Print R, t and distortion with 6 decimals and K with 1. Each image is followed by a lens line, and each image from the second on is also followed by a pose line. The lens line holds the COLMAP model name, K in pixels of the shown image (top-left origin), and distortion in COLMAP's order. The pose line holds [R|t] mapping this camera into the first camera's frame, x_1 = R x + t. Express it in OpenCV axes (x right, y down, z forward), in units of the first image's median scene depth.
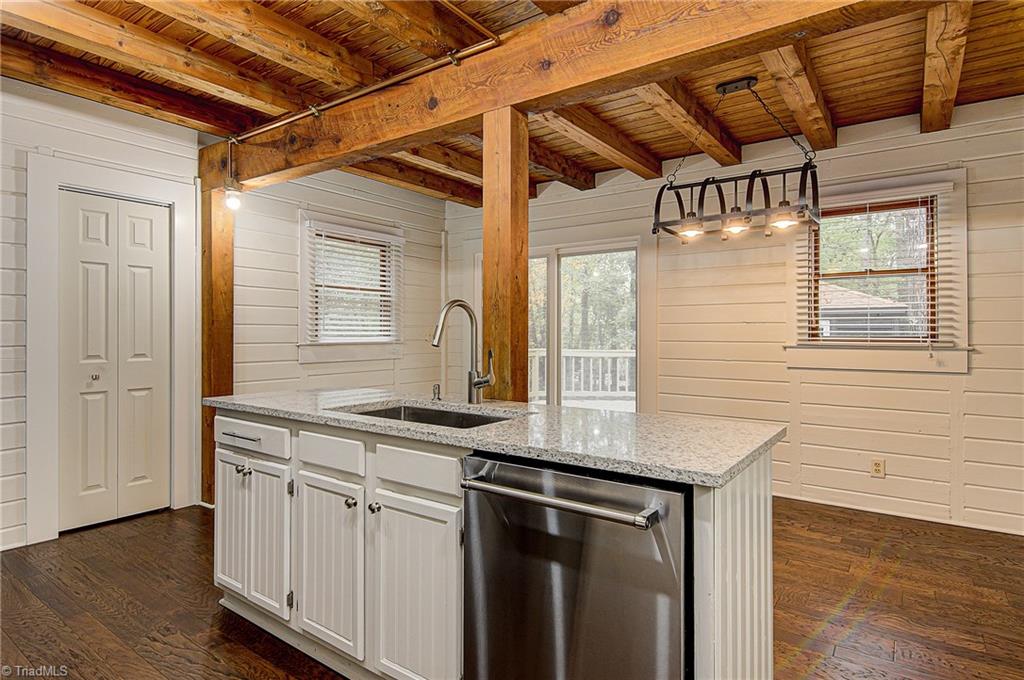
lens RADIAL K [[538.2, 0, 536.0], [0, 538.2, 325.7], [0, 0, 1]] dist [0.014827, -0.010991]
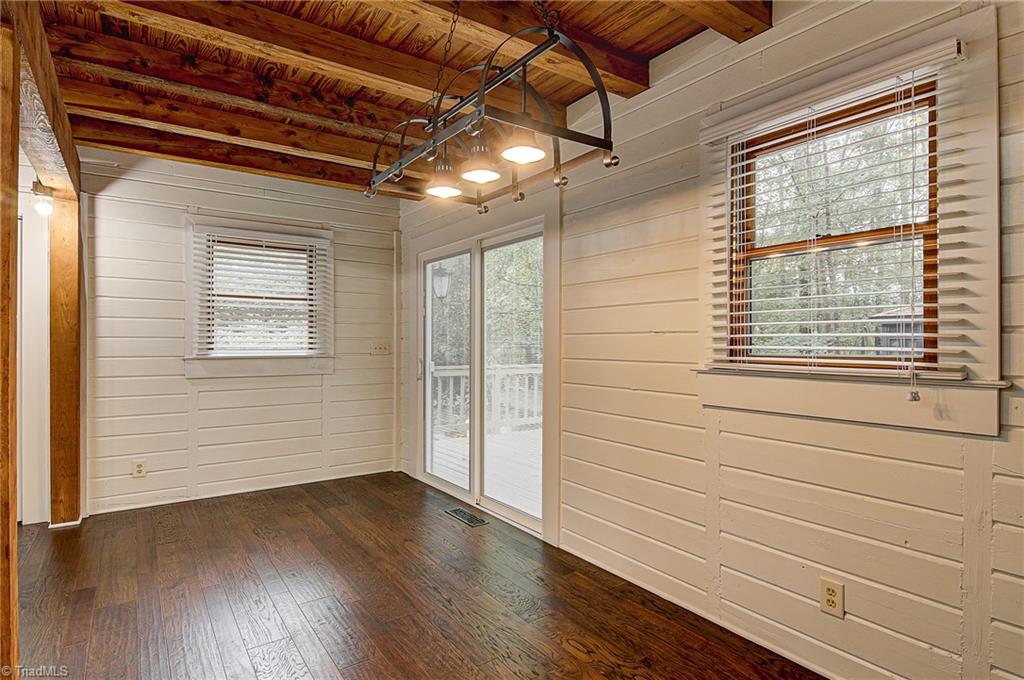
lens RADIAL K [[538.2, 0, 513.1], [0, 538.2, 338.4], [0, 0, 1]] dist [0.014827, -0.010991]
pose [[0.942347, -0.002336, -0.334629, 0.475585], [0.003547, 0.999989, 0.003009, -0.000726], [0.334618, -0.004022, 0.942345, 0.352680]]
